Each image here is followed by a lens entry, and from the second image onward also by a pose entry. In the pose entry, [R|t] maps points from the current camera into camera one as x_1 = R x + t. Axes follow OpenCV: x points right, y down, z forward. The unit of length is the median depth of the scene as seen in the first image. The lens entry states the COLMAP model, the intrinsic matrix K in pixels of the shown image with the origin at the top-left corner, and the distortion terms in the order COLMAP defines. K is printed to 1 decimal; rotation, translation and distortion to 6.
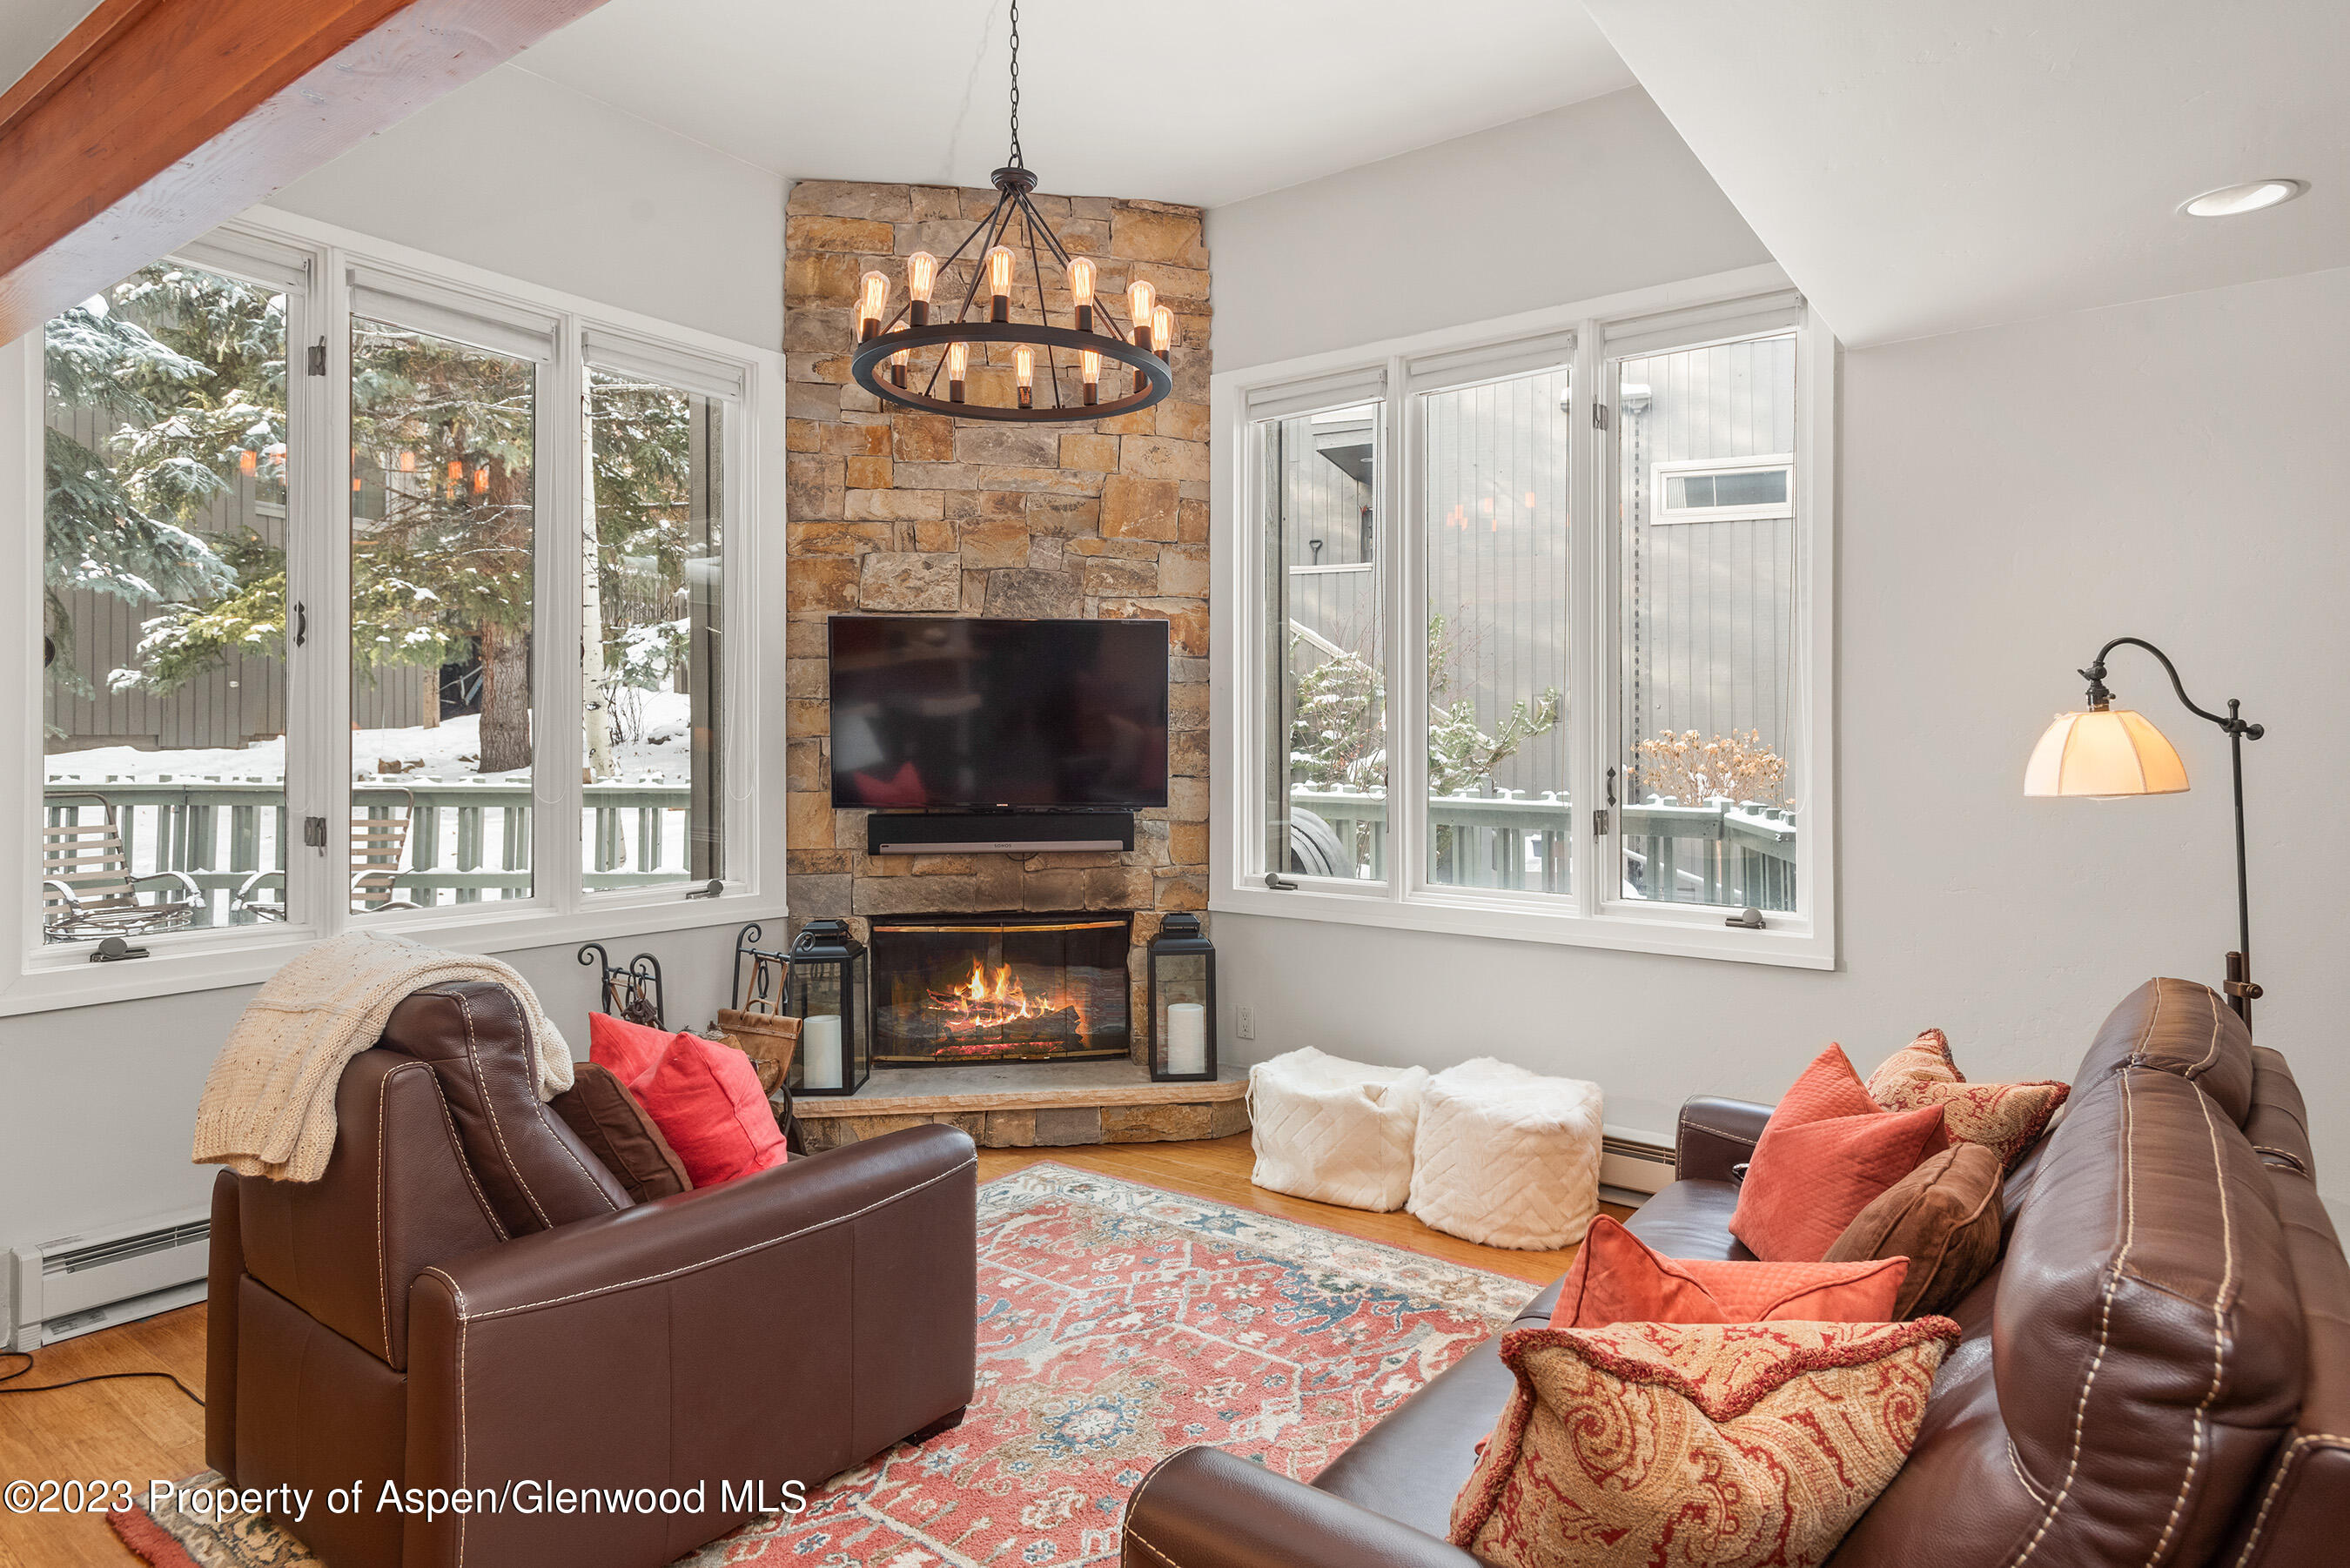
lens RADIAL K [[1310.7, 0, 1169.6], [0, 1310.7, 745.2], [0, 0, 1]] dist [0.004213, 0.000126]
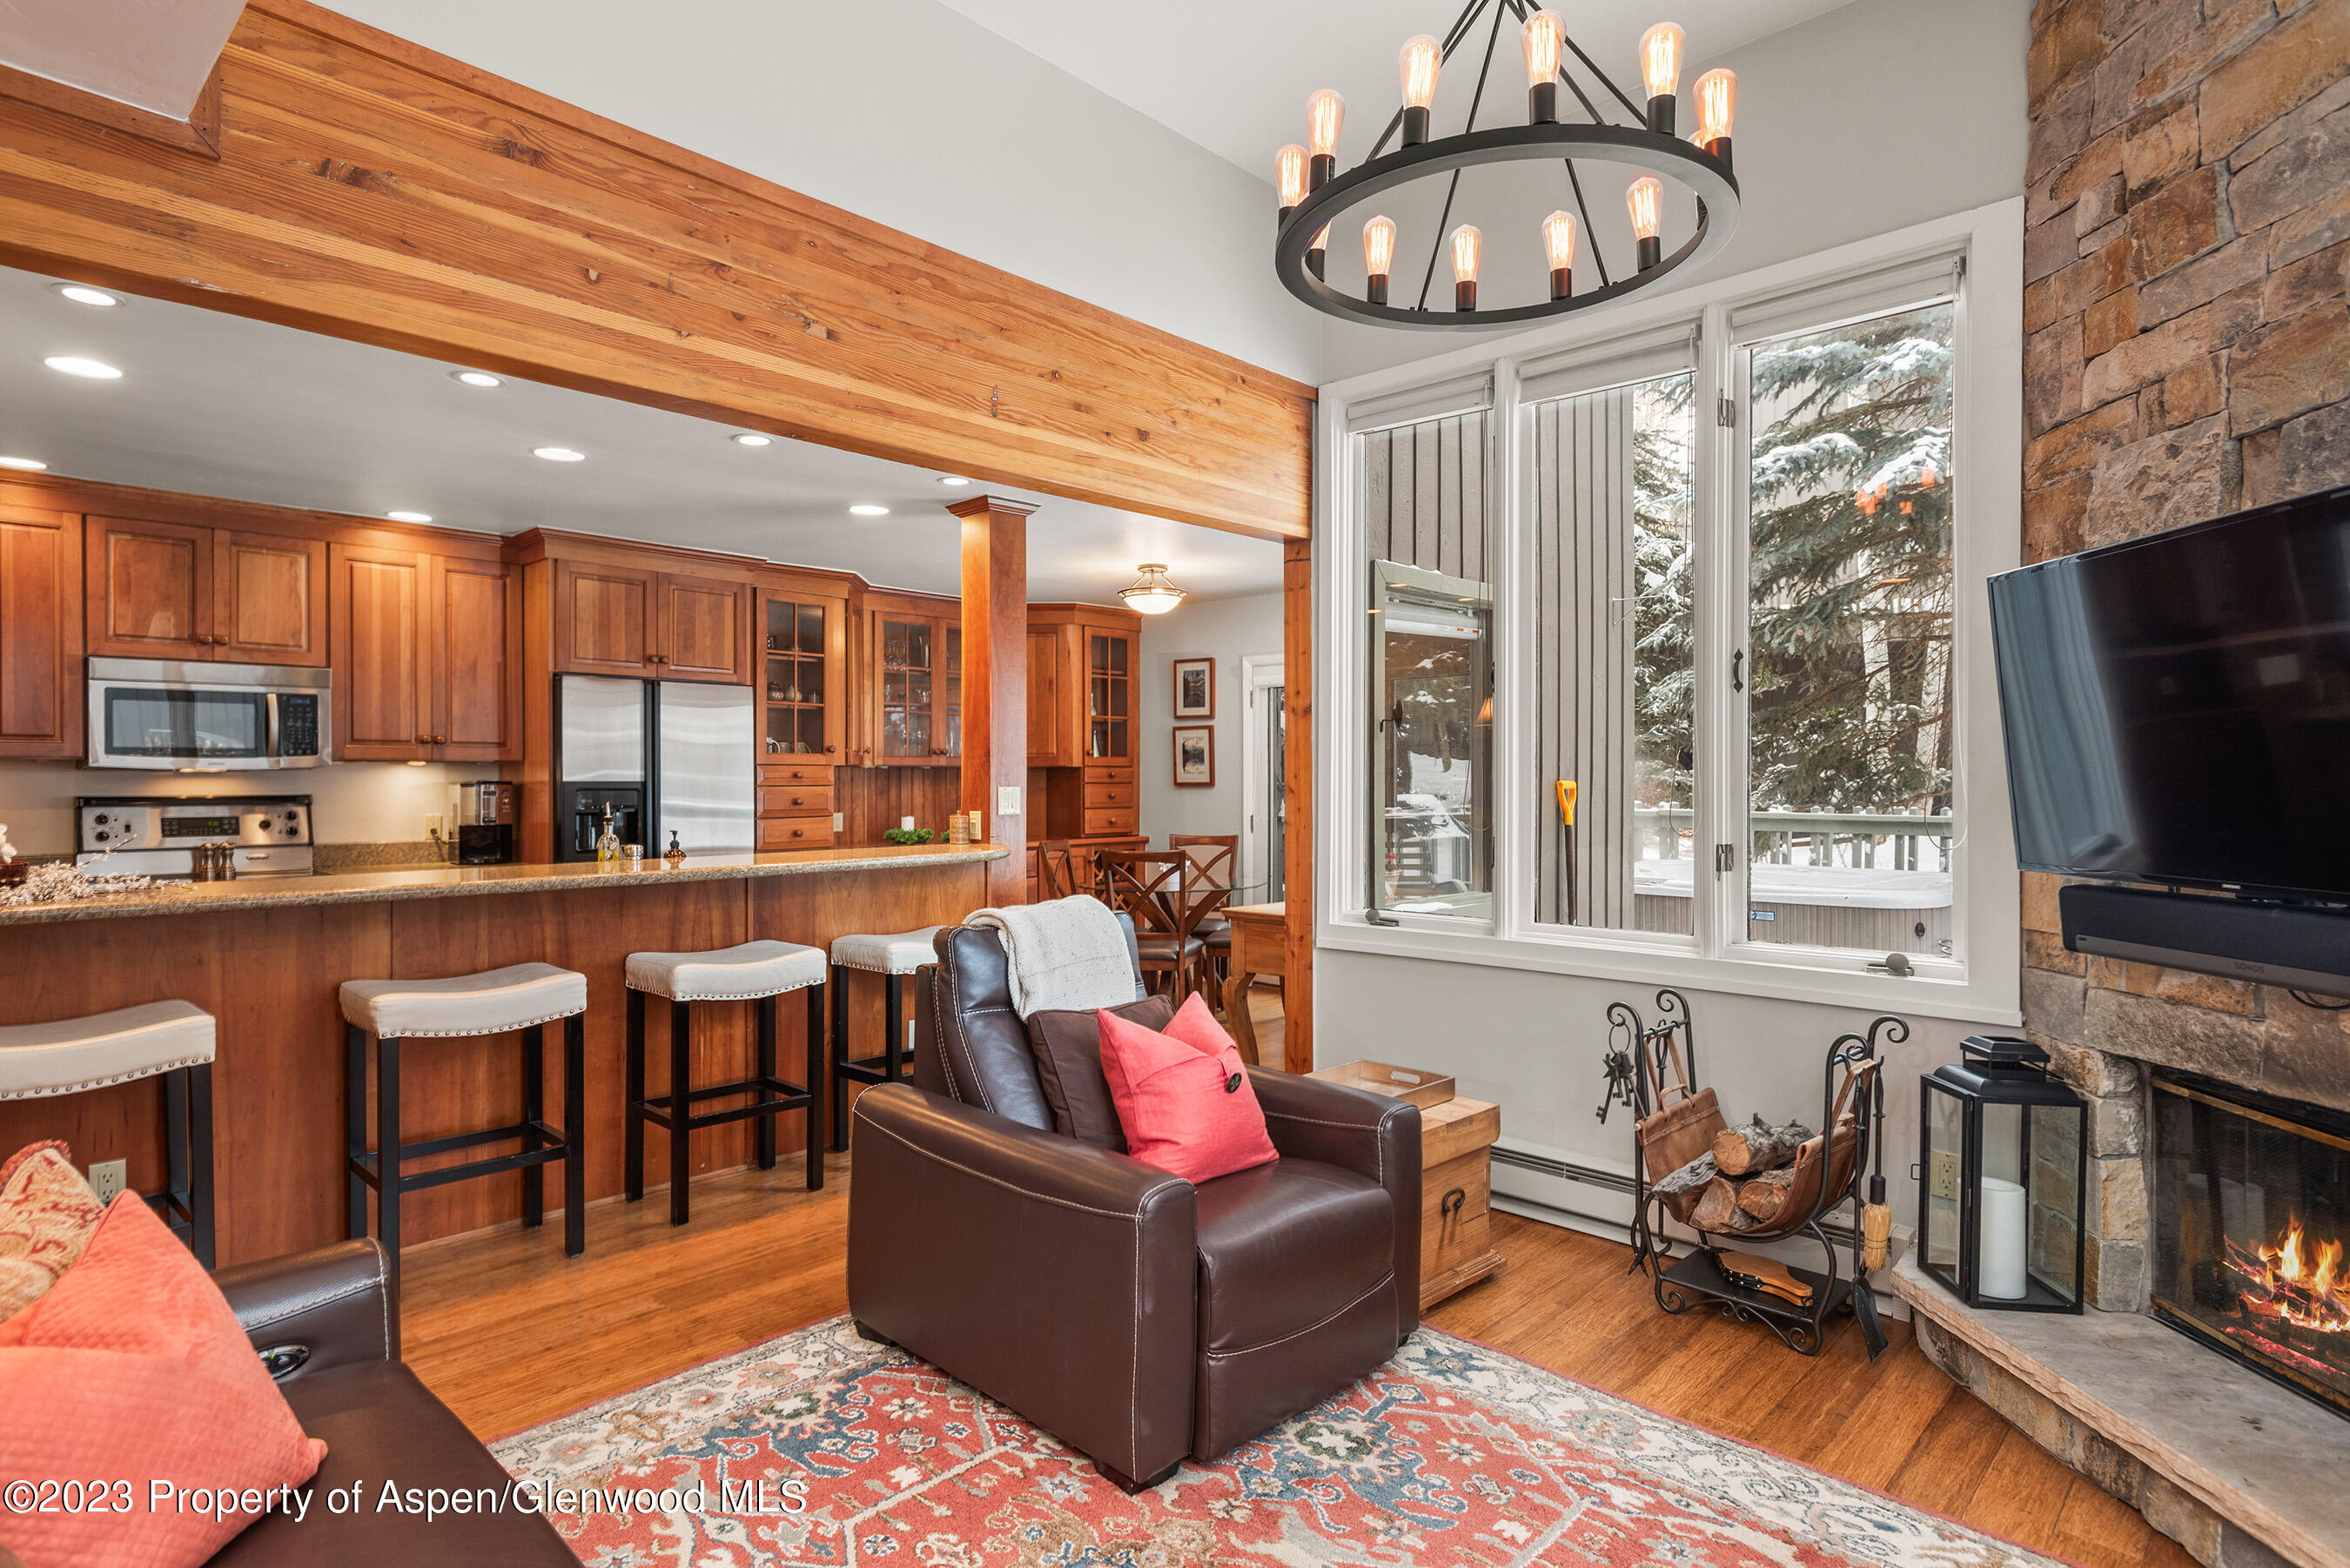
lens RADIAL K [[1269.0, 0, 1169.8], [0, 1269.0, 797.1], [0, 0, 1]] dist [0.000820, -0.000631]
pose [[-0.122842, 0.007232, -0.992400, 0.408597], [-0.006334, 0.999947, 0.008071, 0.009591], [0.992406, 0.007277, -0.122790, 0.641060]]
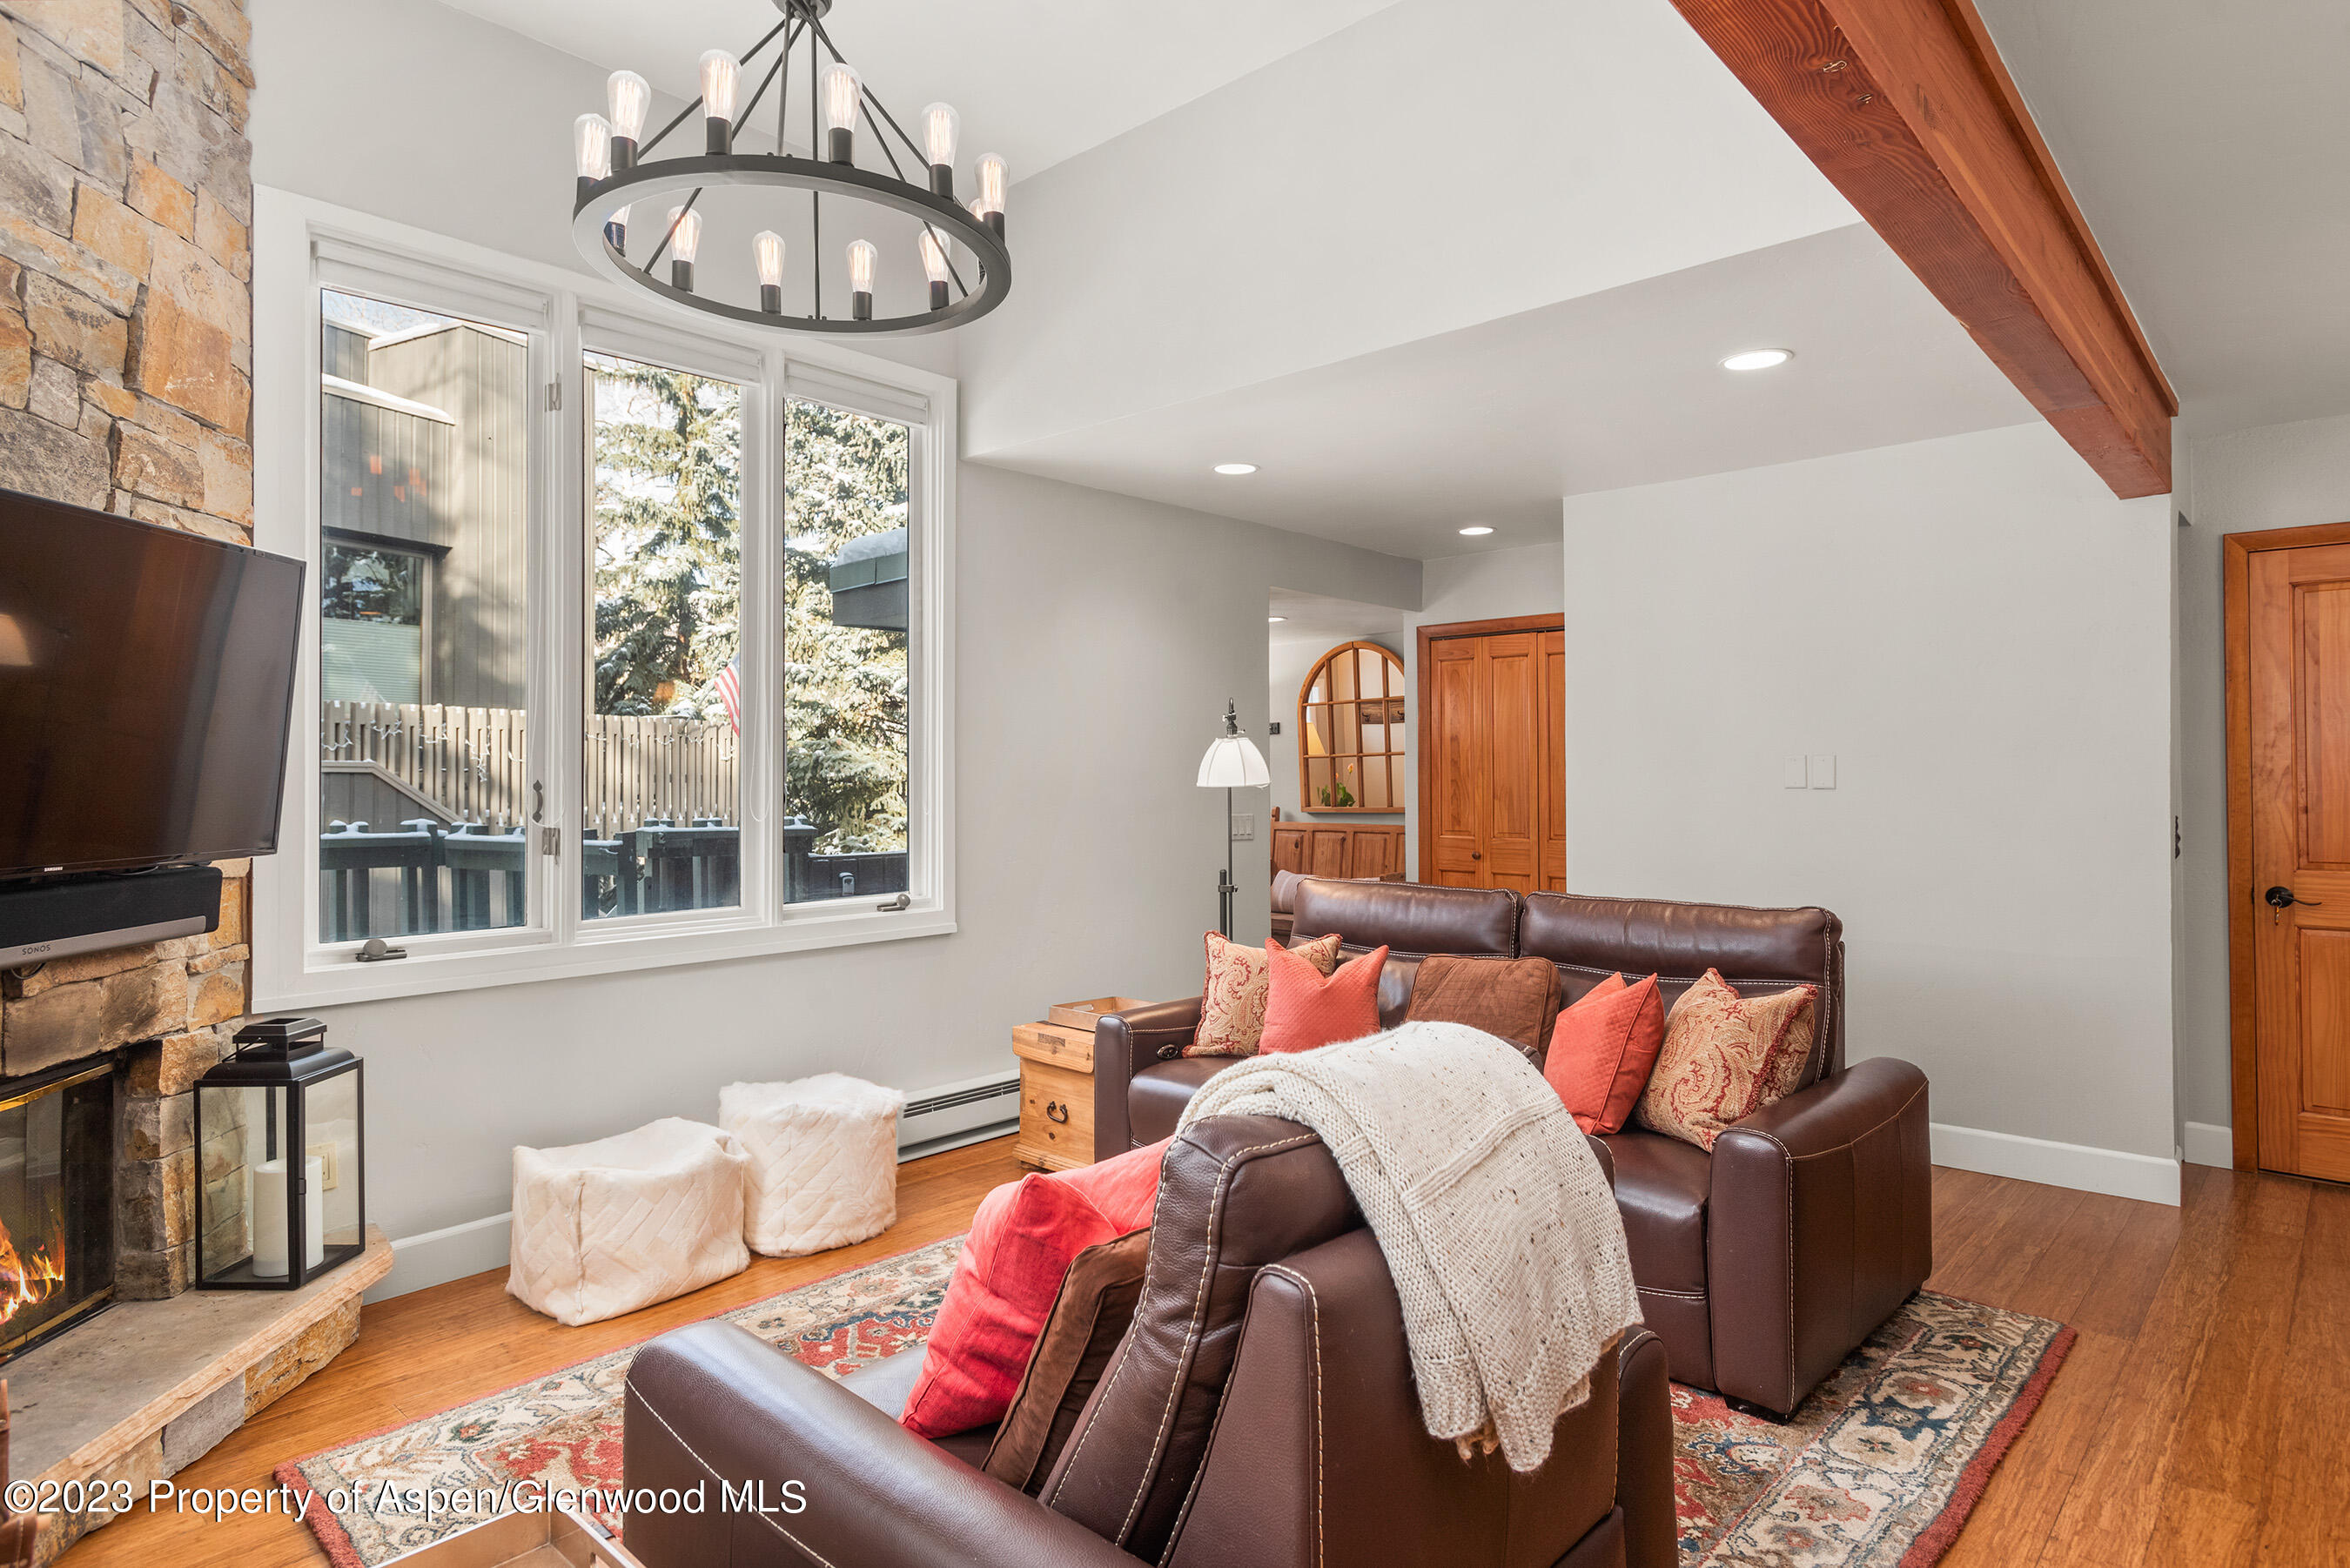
lens RADIAL K [[1305.3, 0, 1218.4], [0, 1305.3, 766.9], [0, 0, 1]] dist [0.001106, -0.000090]
pose [[0.083349, -0.000417, 0.996520, -0.592112], [0.006112, 0.999981, -0.000093, 0.008188], [-0.996502, 0.006098, 0.083350, 0.495790]]
